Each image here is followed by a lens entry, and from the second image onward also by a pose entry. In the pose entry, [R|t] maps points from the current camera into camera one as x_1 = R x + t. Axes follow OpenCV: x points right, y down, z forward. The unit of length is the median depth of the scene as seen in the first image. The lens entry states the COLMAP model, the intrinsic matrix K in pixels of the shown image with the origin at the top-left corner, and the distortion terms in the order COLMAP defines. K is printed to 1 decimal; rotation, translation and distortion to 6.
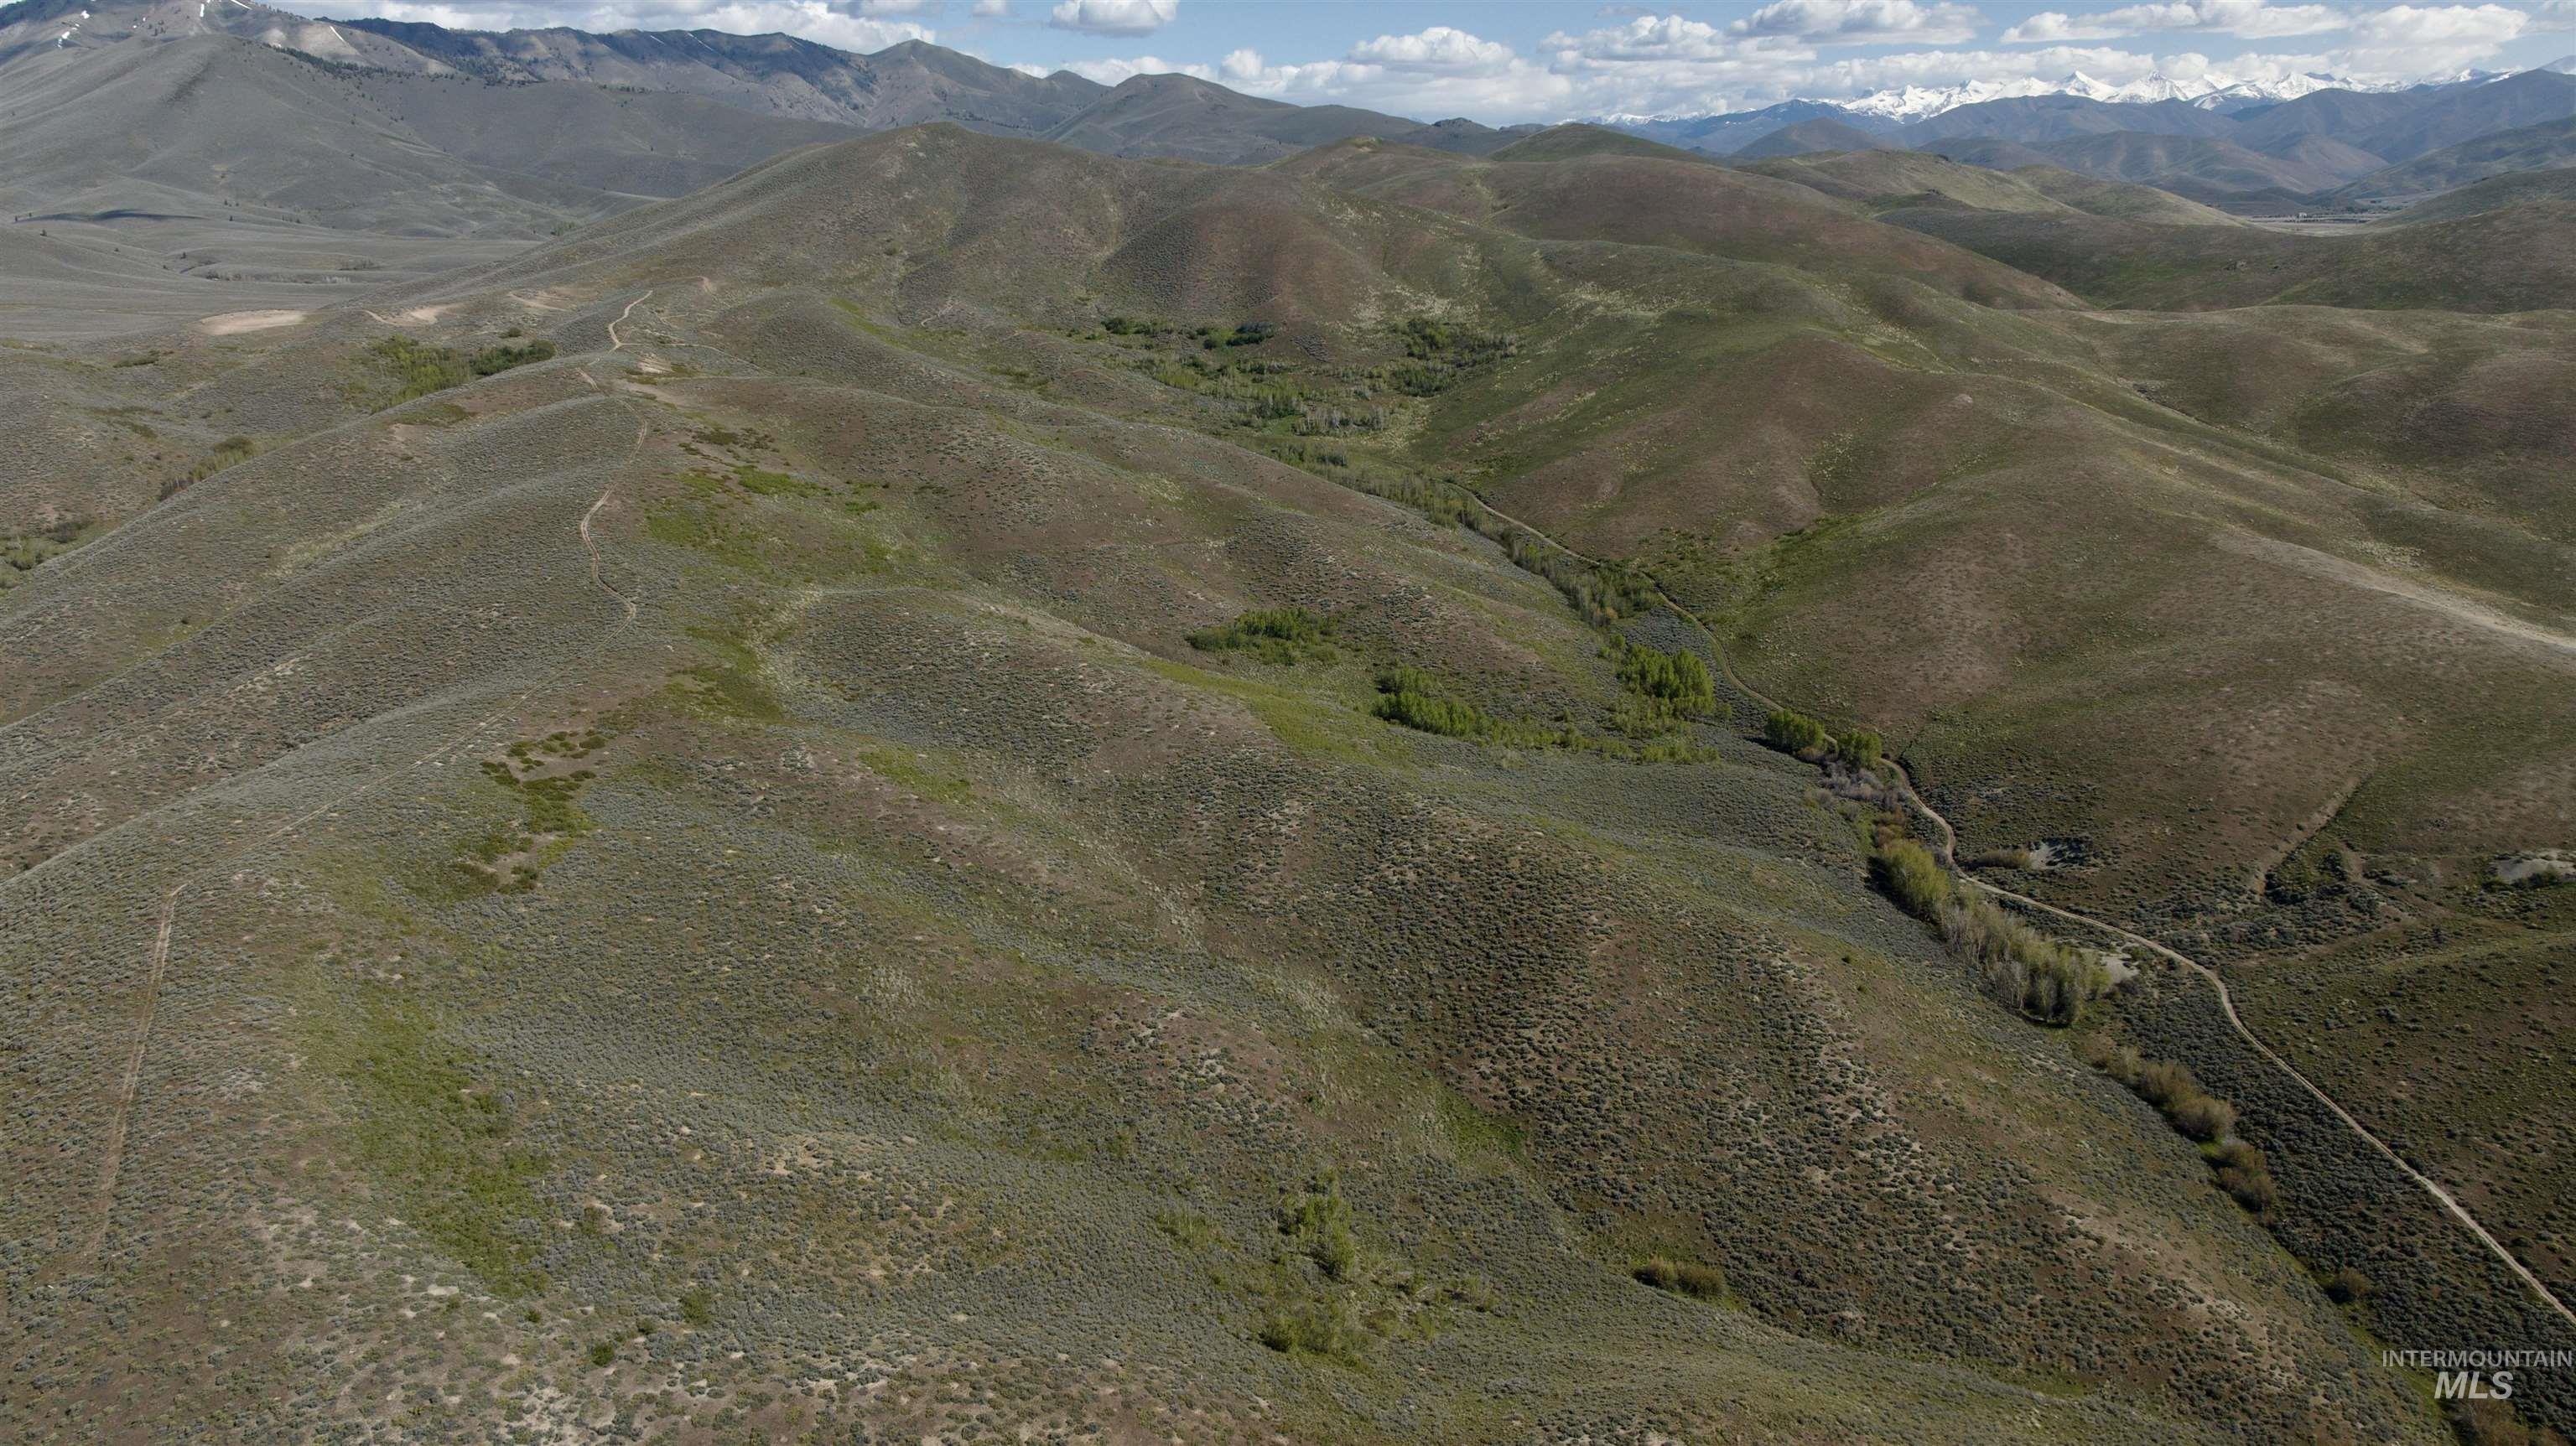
lens RADIAL K [[1814.7, 0, 1279.5], [0, 1814.7, 724.1], [0, 0, 1]] dist [-0.029551, 0.022553]
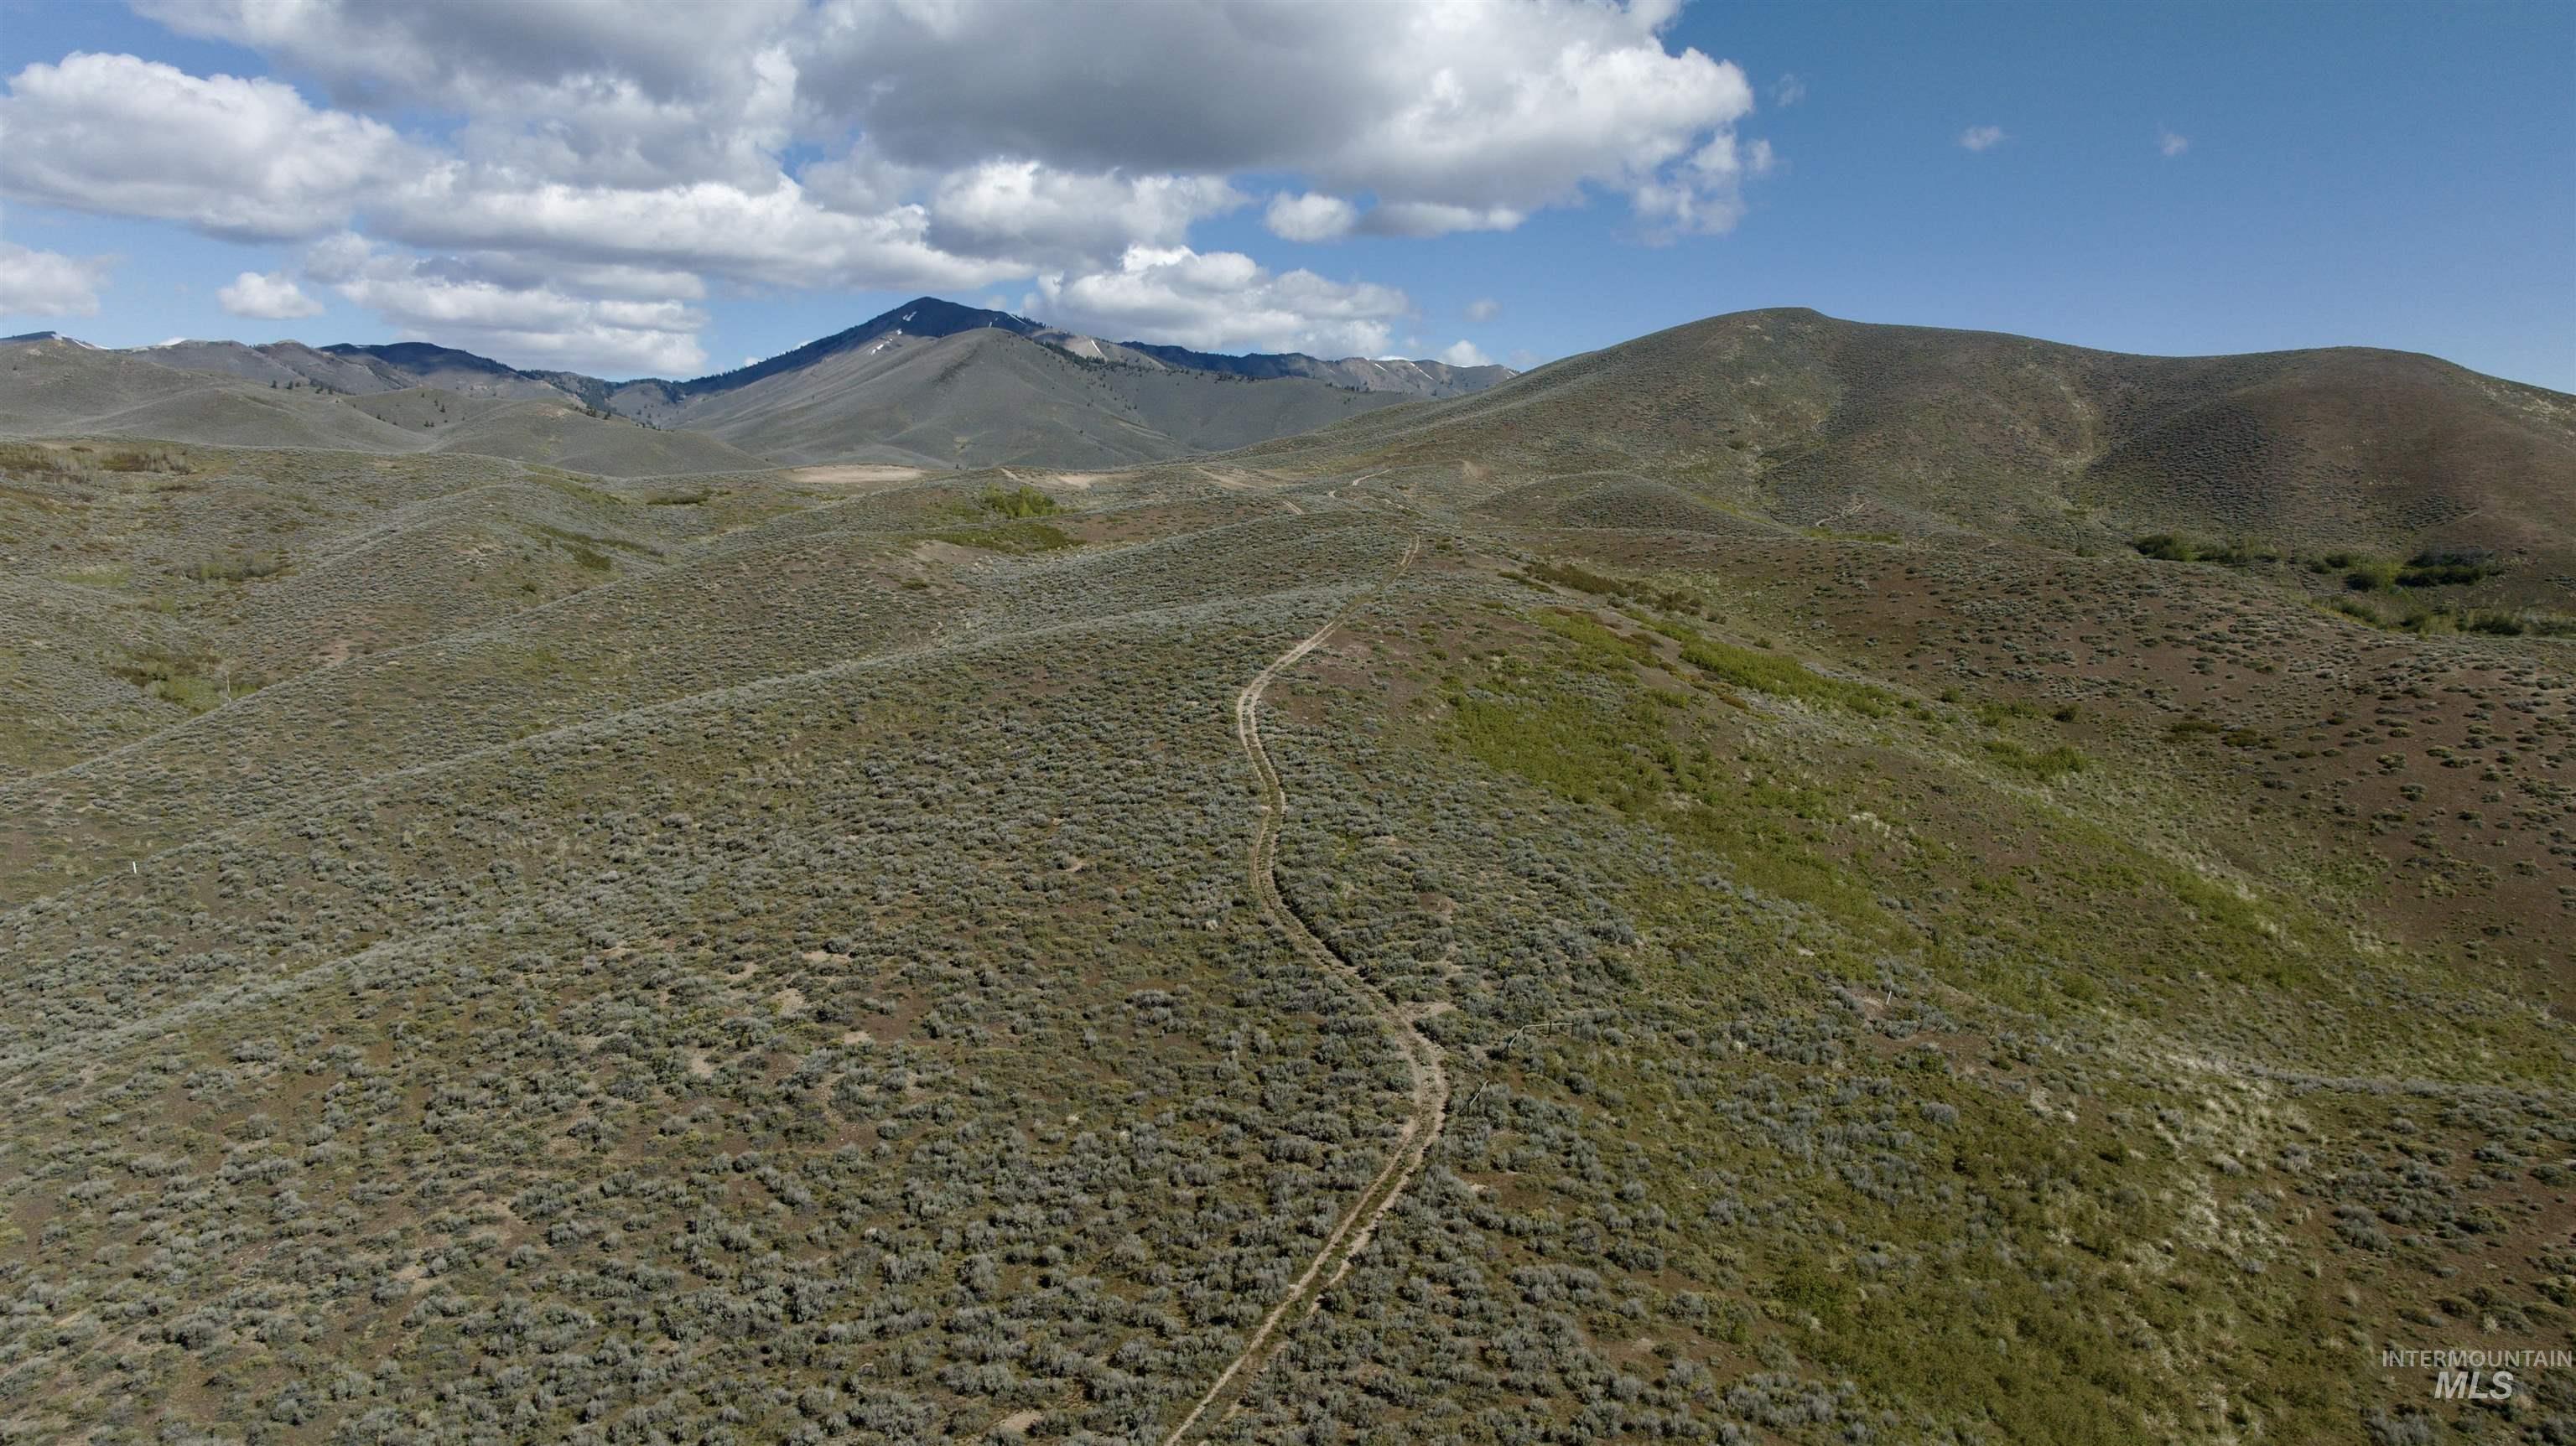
lens RADIAL K [[1814.7, 0, 1291.8], [0, 1814.7, 729.2], [0, 0, 1]] dist [-0.029551, 0.022553]
pose [[0.937294, 0.080549, -0.339103, -0.152295], [-0.142334, 0.976563, -0.161449, -0.032402], [0.318151, 0.199591, 0.926792, 0.400664]]
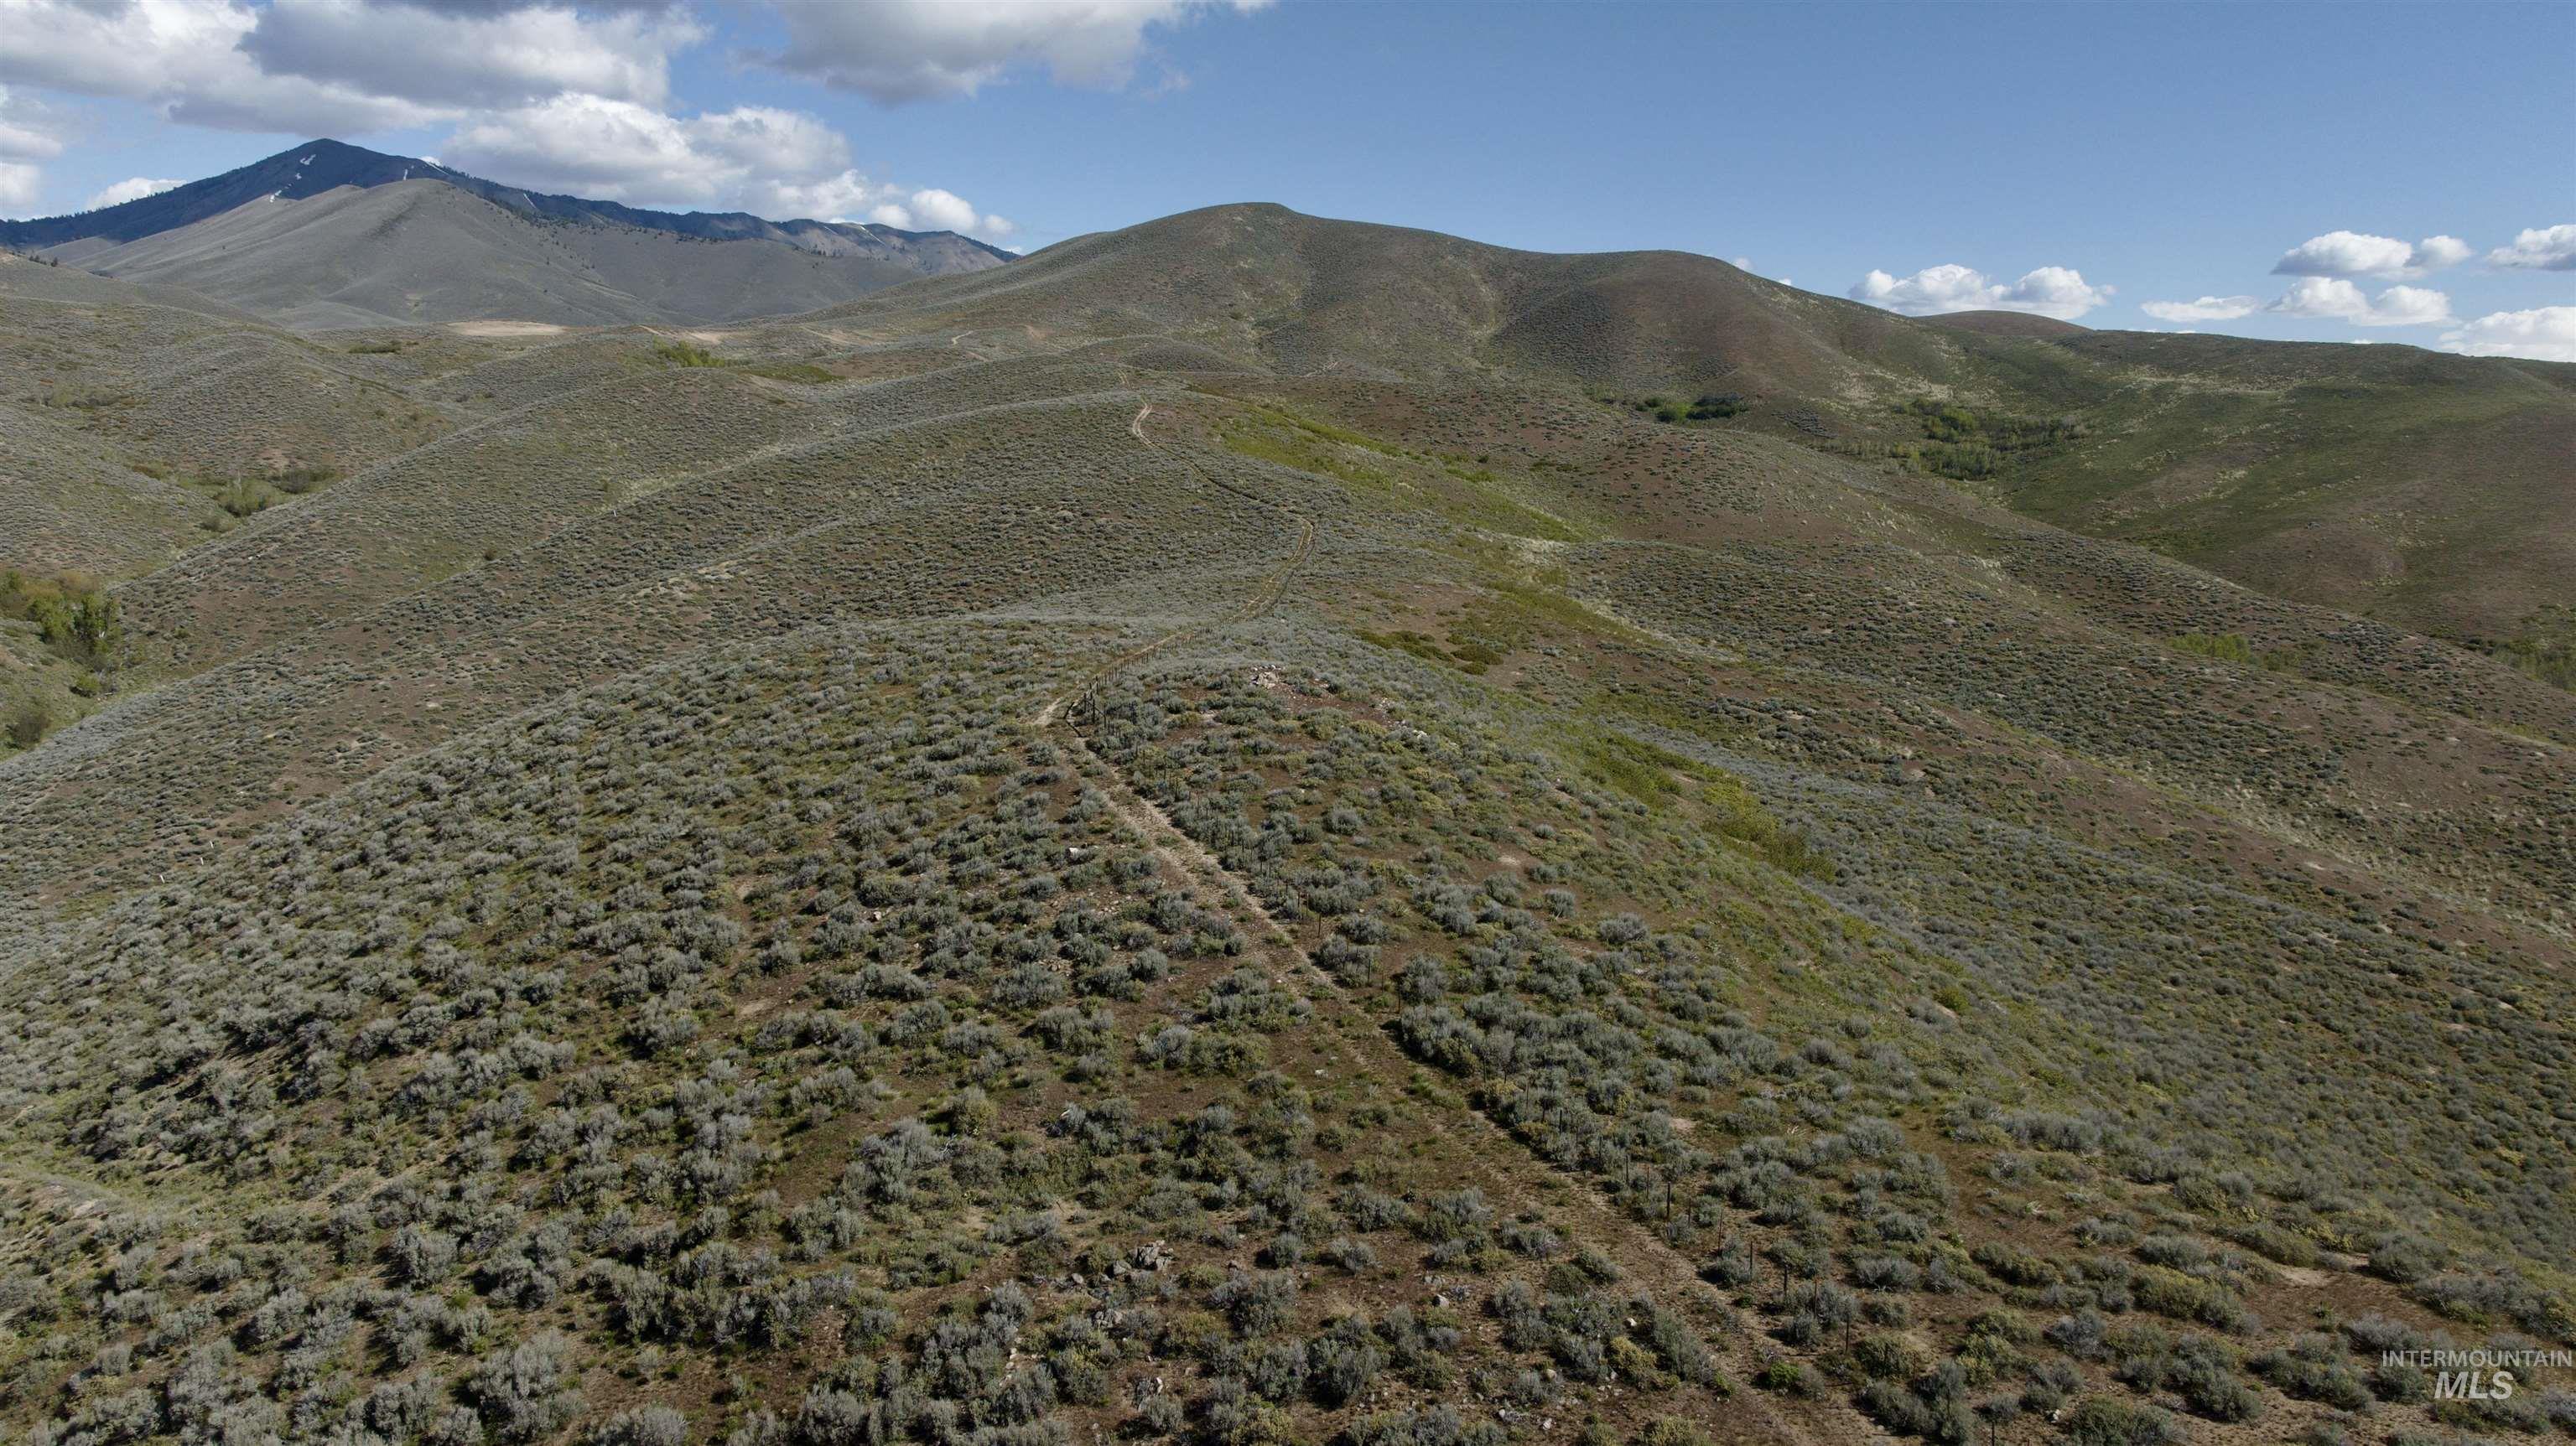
lens RADIAL K [[1814.7, 0, 1273.9], [0, 1814.7, 707.2], [0, 0, 1]] dist [-0.029551, 0.022553]
pose [[0.997121, 0.056718, -0.050329, -0.163520], [-0.062988, 0.989075, -0.133282, 0.036441], [0.042220, 0.136068, 0.989799, 0.211765]]
